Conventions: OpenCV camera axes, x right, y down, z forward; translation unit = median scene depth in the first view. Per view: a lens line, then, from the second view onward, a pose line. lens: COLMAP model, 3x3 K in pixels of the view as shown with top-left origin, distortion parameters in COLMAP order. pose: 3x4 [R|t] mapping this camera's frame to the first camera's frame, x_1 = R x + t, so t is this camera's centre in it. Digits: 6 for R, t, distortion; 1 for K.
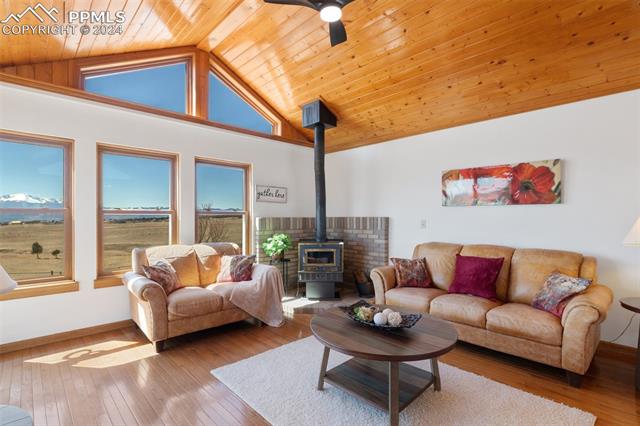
lens RADIAL K [[295.4, 0, 322.7], [0, 295.4, 209.9], [0, 0, 1]] dist [-0.002289, -0.001334]
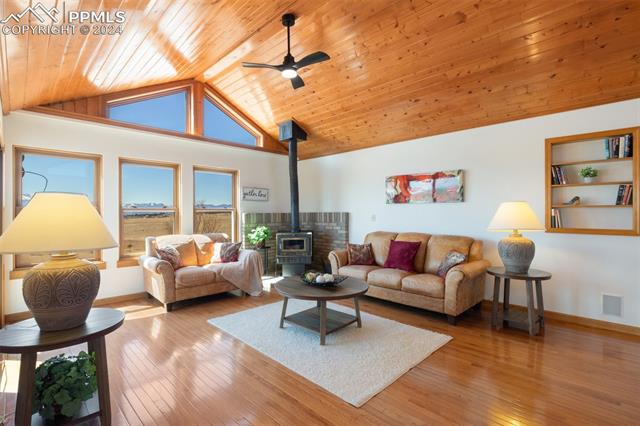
lens RADIAL K [[295.4, 0, 323.8], [0, 295.4, 204.4], [0, 0, 1]] dist [-0.002289, -0.001334]
pose [[0.999681, -0.003901, 0.024952, 0.113404], [0.003977, 0.999988, -0.002975, -0.008123], [-0.024940, 0.003073, 0.999684, -0.332746]]
